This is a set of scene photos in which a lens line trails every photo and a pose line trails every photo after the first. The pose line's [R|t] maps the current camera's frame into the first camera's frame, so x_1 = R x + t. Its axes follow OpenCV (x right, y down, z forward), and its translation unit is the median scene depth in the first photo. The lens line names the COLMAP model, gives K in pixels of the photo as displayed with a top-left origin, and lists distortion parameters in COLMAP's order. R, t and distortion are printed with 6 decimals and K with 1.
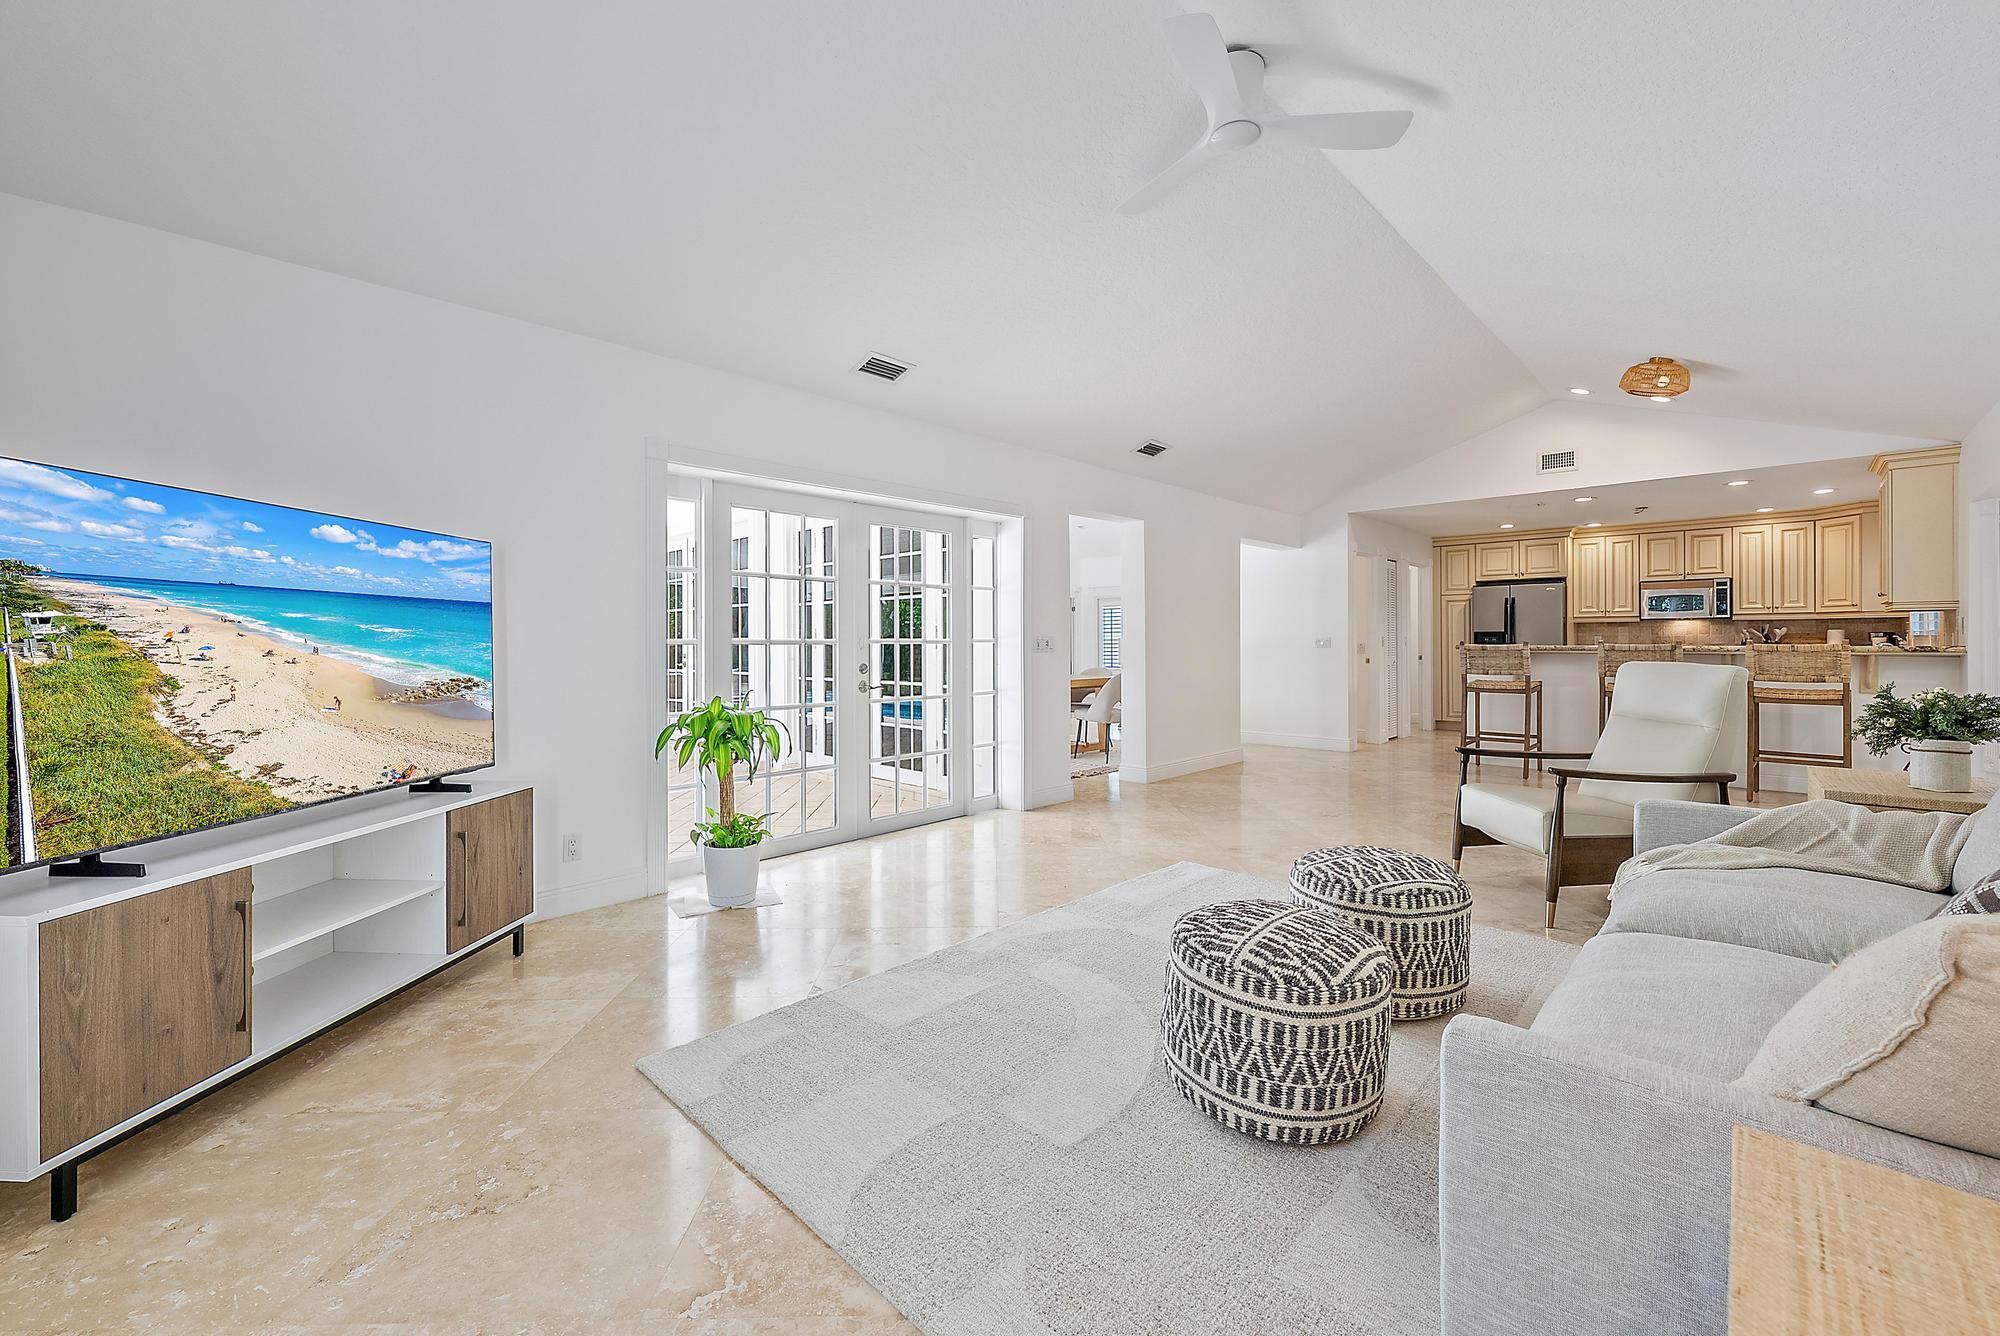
lens RADIAL K [[817.0, 0, 996.5], [0, 817.0, 649.9], [0, 0, 1]] dist [0.000140, 0.000019]
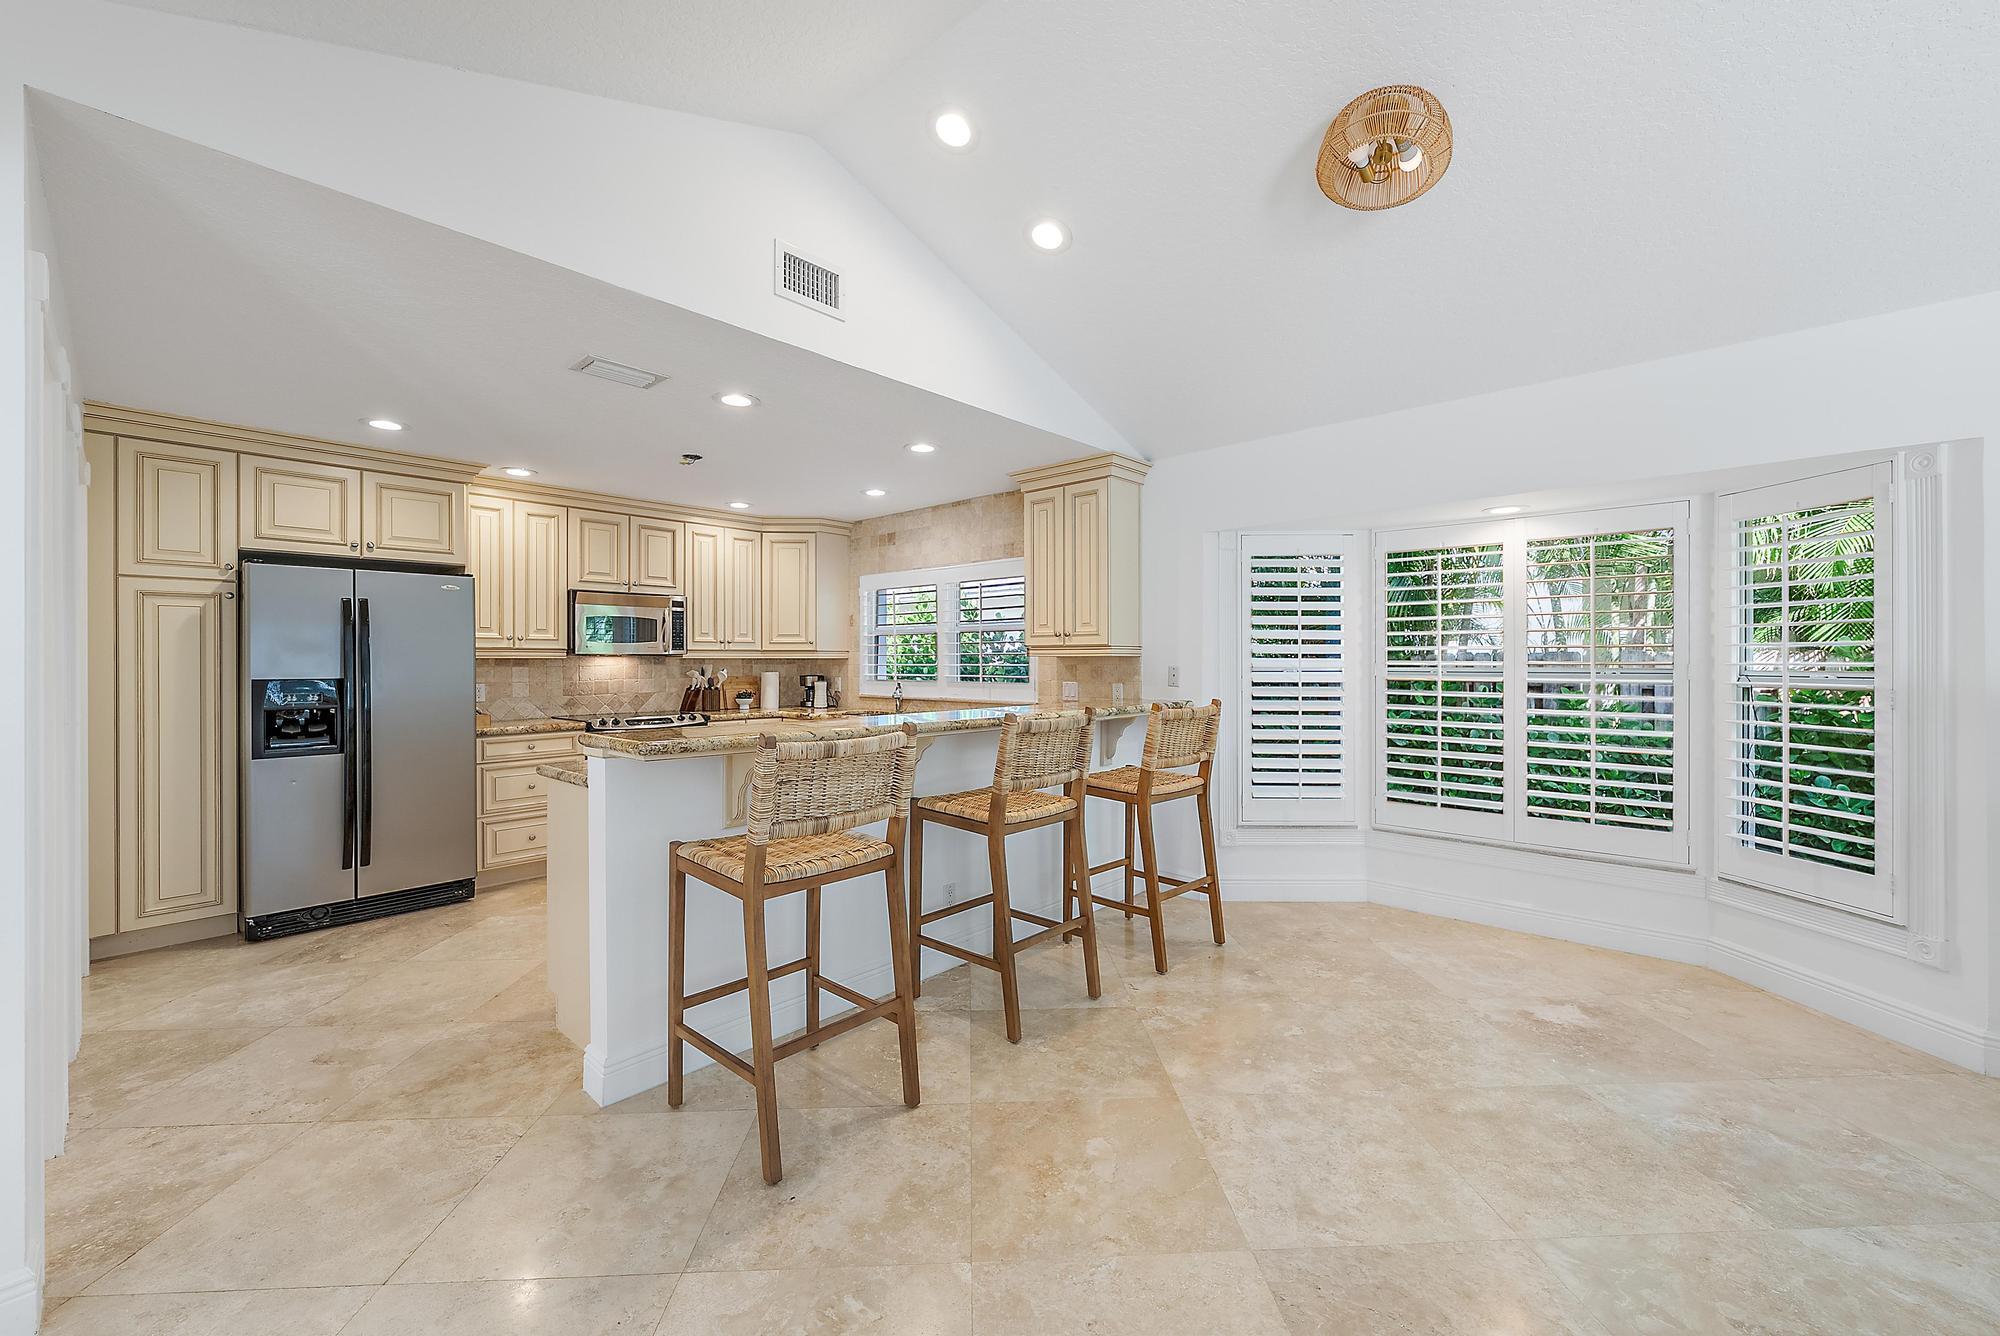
lens RADIAL K [[795.5, 0, 999.6], [0, 795.5, 661.0], [0, 0, 1]] dist [0.000594, -0.000025]
pose [[-0.045492, 0.003636, 0.998958, 0.212152], [0.017096, 0.999850, -0.002861, -0.025932], [-0.998818, 0.016948, -0.045548, 0.713882]]
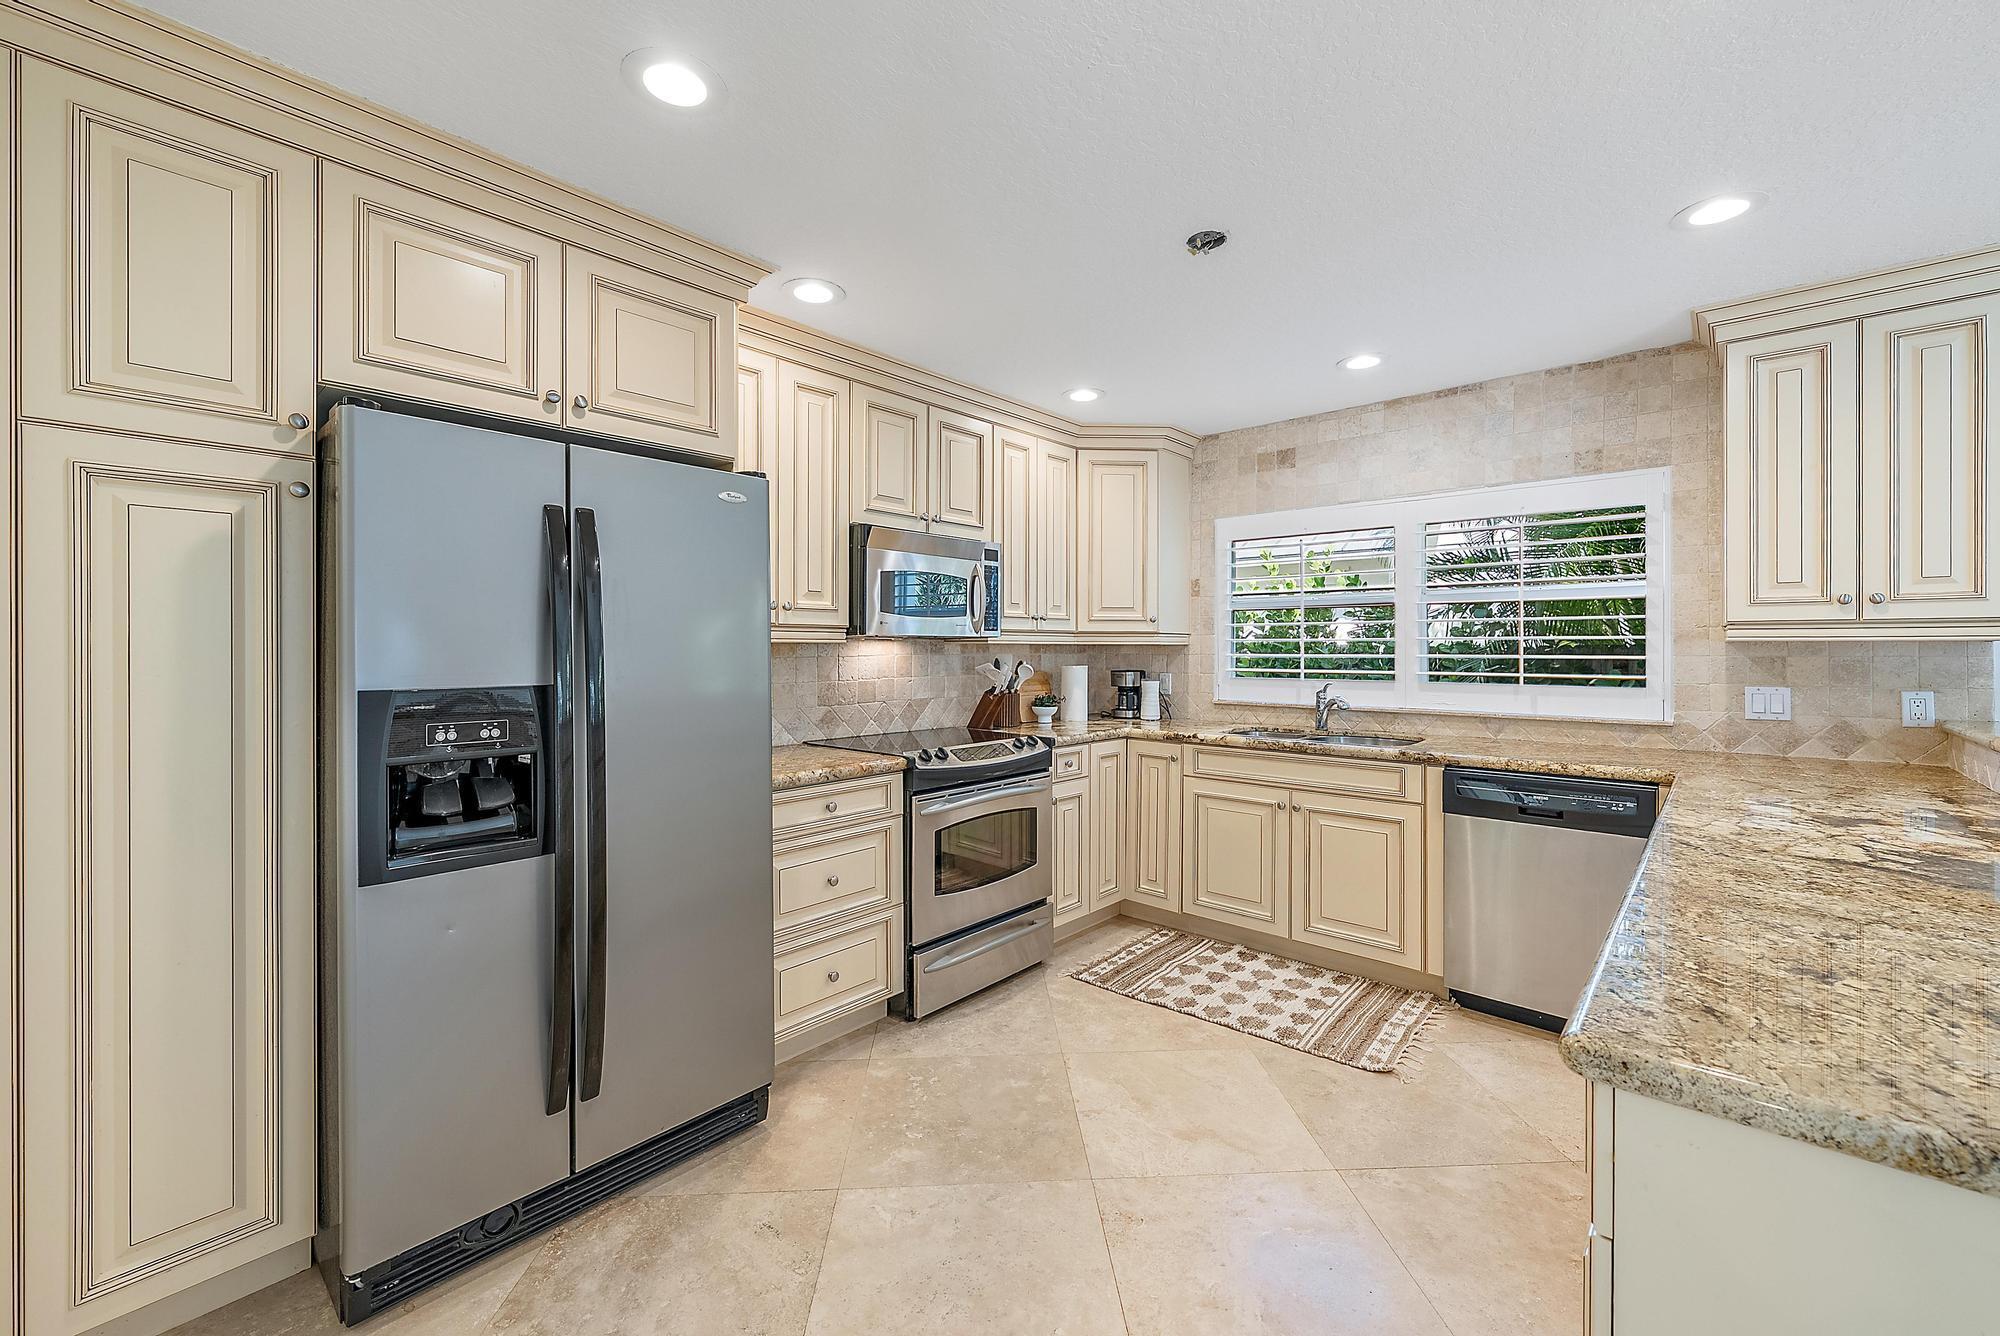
lens RADIAL K [[804.8, 0, 1000.1], [0, 804.8, 650.2], [0, 0, 1]] dist [-0.002819, -0.000118]
pose [[-0.057921, 0.002421, 0.998318, 0.452994], [0.014438, 0.999895, -0.001587, -0.030202], [-0.998217, 0.014322, -0.057950, 0.945761]]
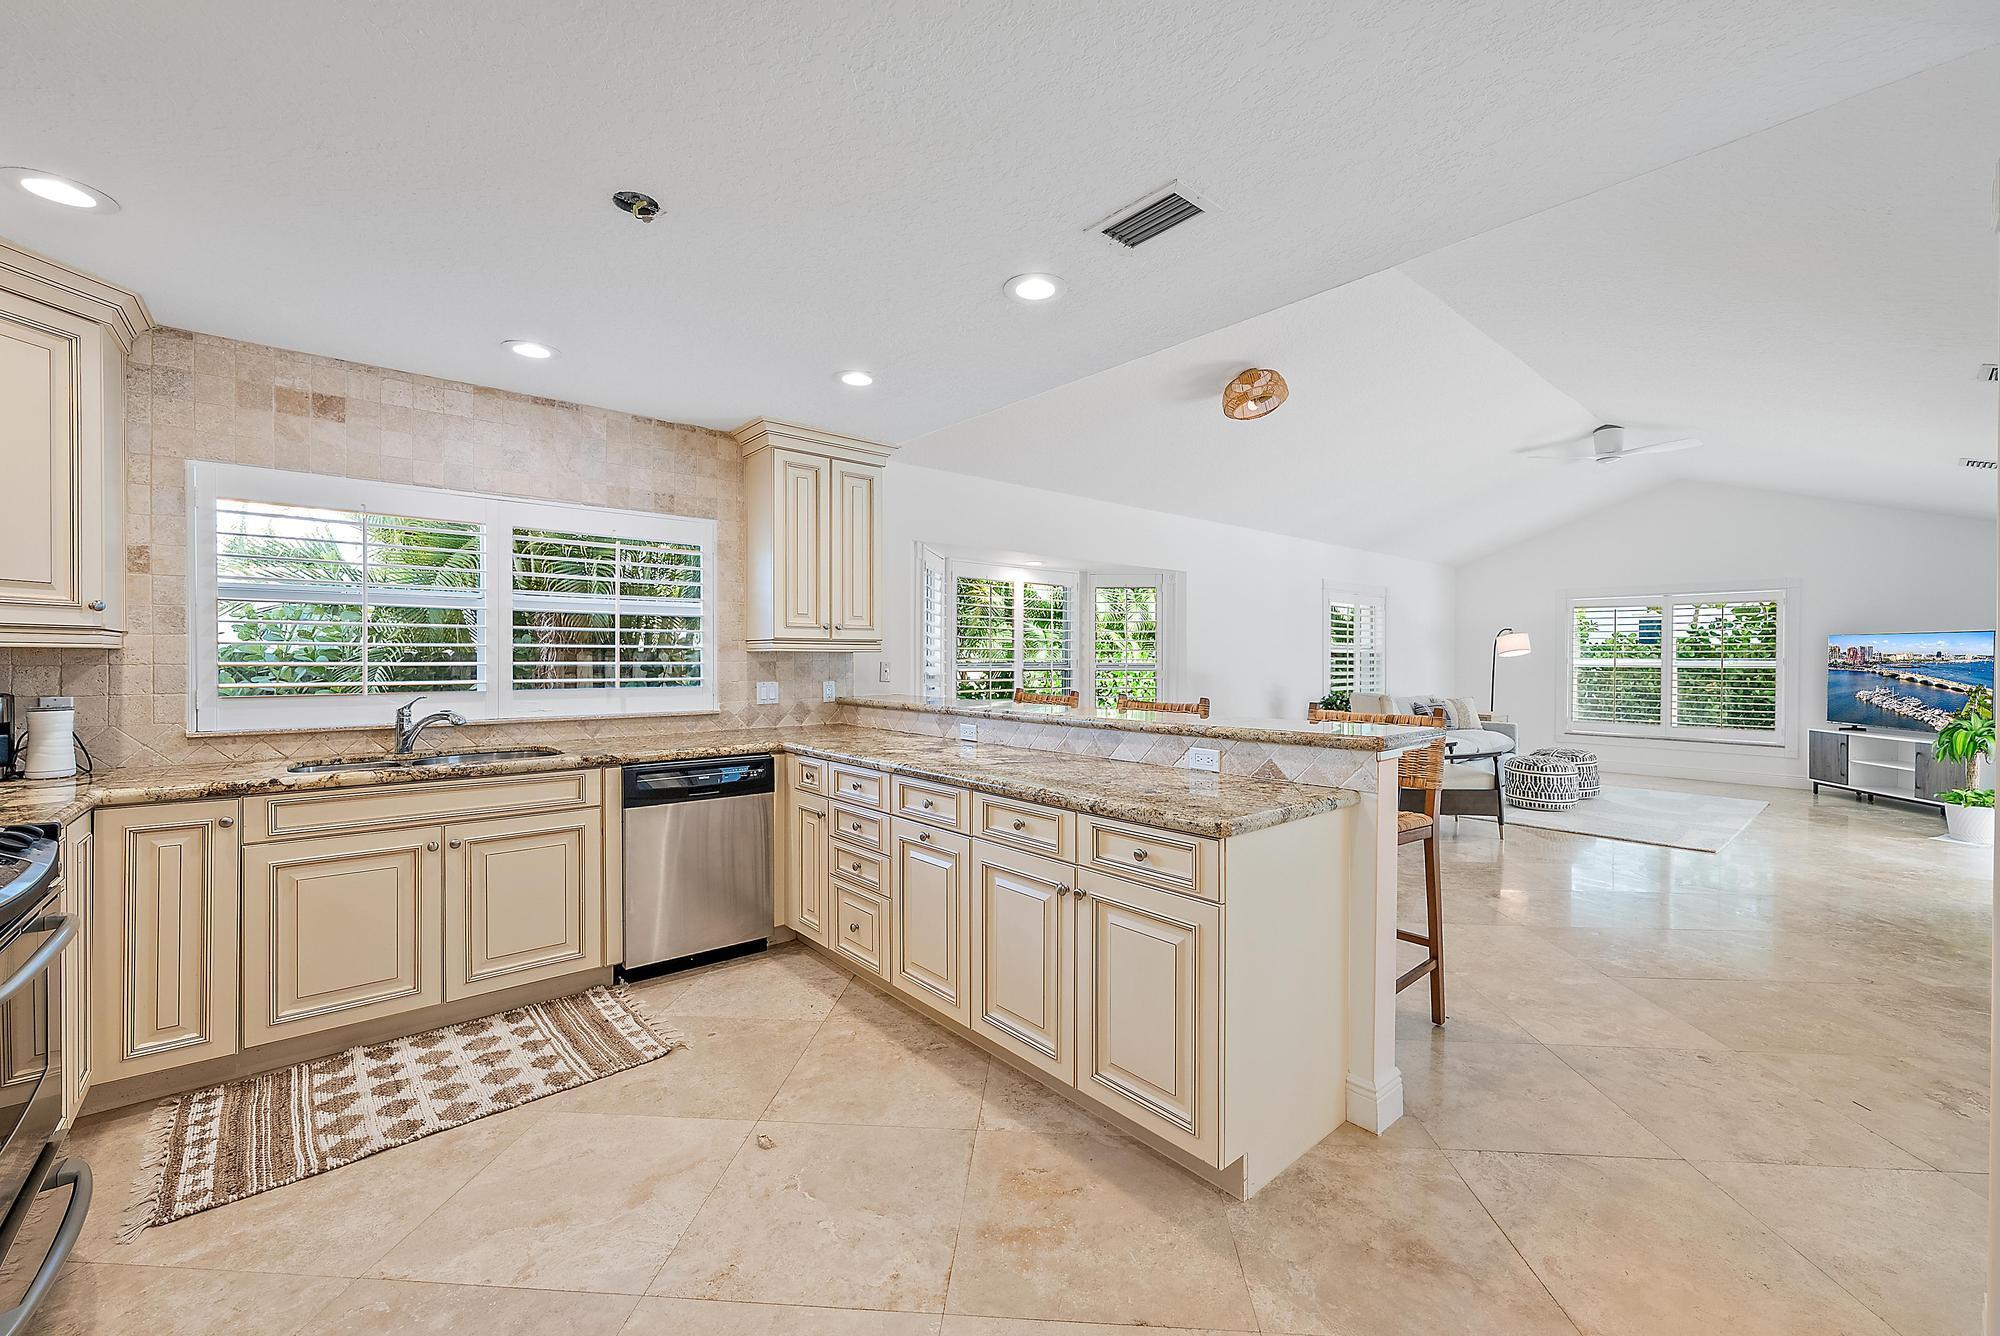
lens RADIAL K [[792.4, 0, 1021.0], [0, 792.4, 664.9], [0, 0, 1]] dist [-0.000264, 0.000010]
pose [[-0.998268, 0.002375, 0.058787, 0.568489], [0.003788, 0.999706, 0.023936, -0.032331], [-0.058713, 0.024117, -0.997984, 1.073680]]
